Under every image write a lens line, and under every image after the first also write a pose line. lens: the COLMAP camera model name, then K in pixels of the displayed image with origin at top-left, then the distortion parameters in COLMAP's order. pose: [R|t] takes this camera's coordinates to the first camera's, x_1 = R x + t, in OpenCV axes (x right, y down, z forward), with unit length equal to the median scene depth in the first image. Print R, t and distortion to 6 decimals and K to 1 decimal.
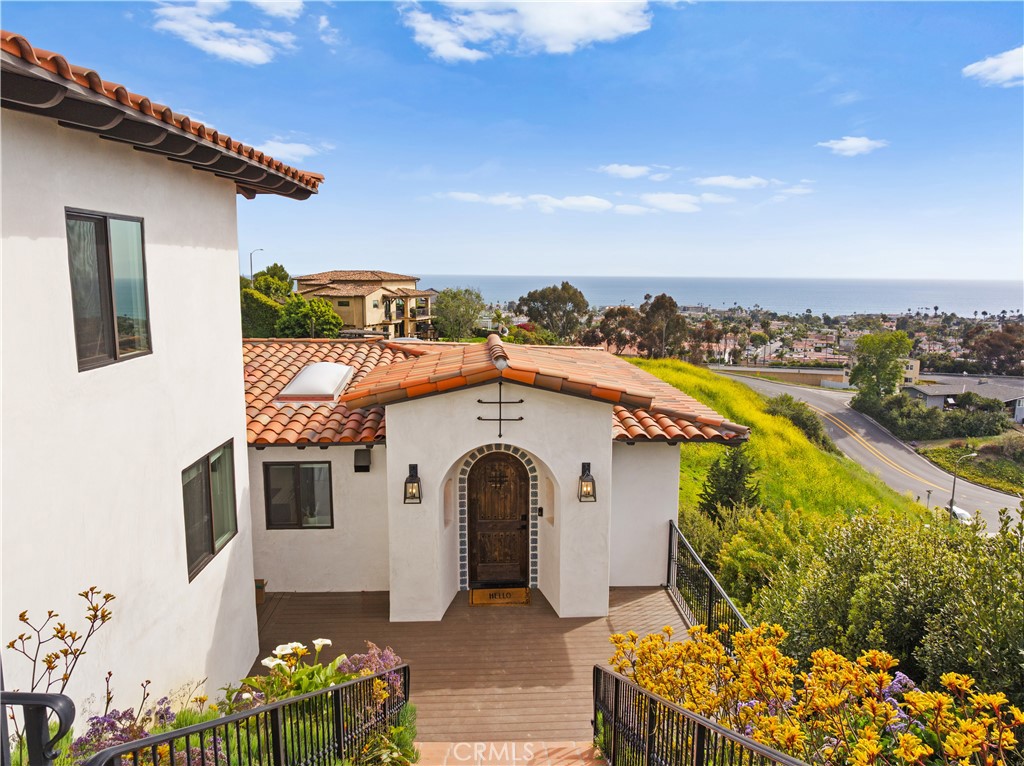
lens RADIAL K [[713.9, 0, 518.5], [0, 713.9, 357.1], [0, 0, 1]] dist [-0.047060, 0.011417]
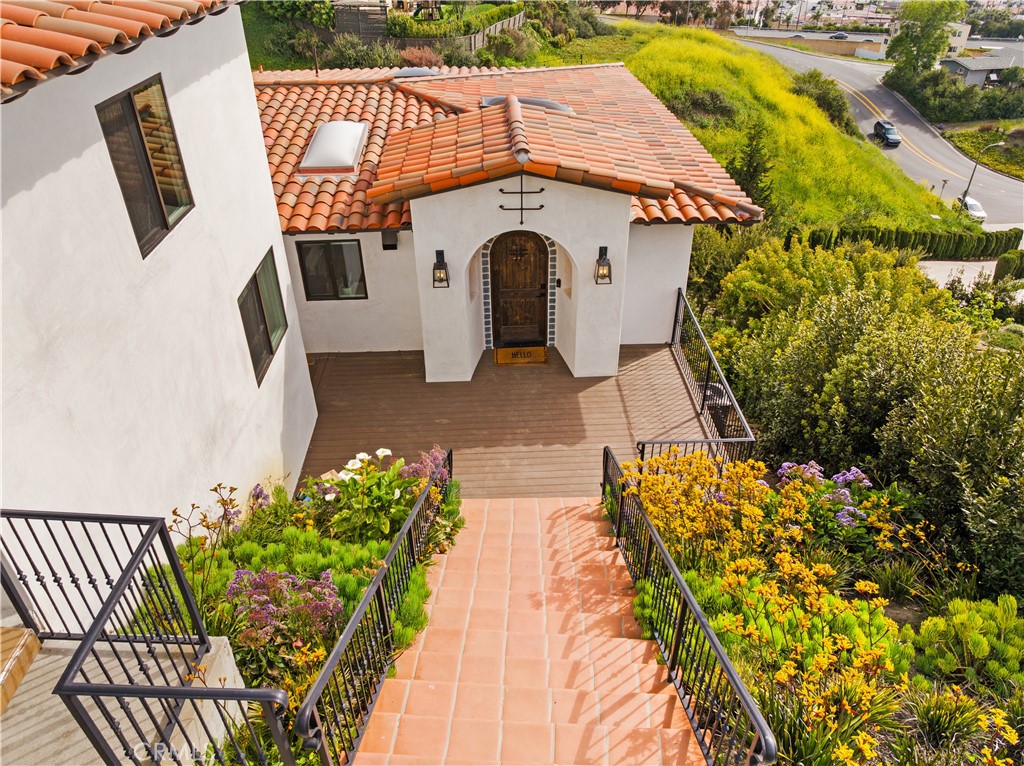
lens RADIAL K [[713.9, 0, 518.5], [0, 713.9, 357.1], [0, 0, 1]] dist [-0.047060, 0.011417]
pose [[0.999896, -0.002340, -0.014234, -0.014454], [0.008226, 0.903084, 0.429385, -0.144049], [0.011850, -0.429458, 0.903009, -0.019990]]
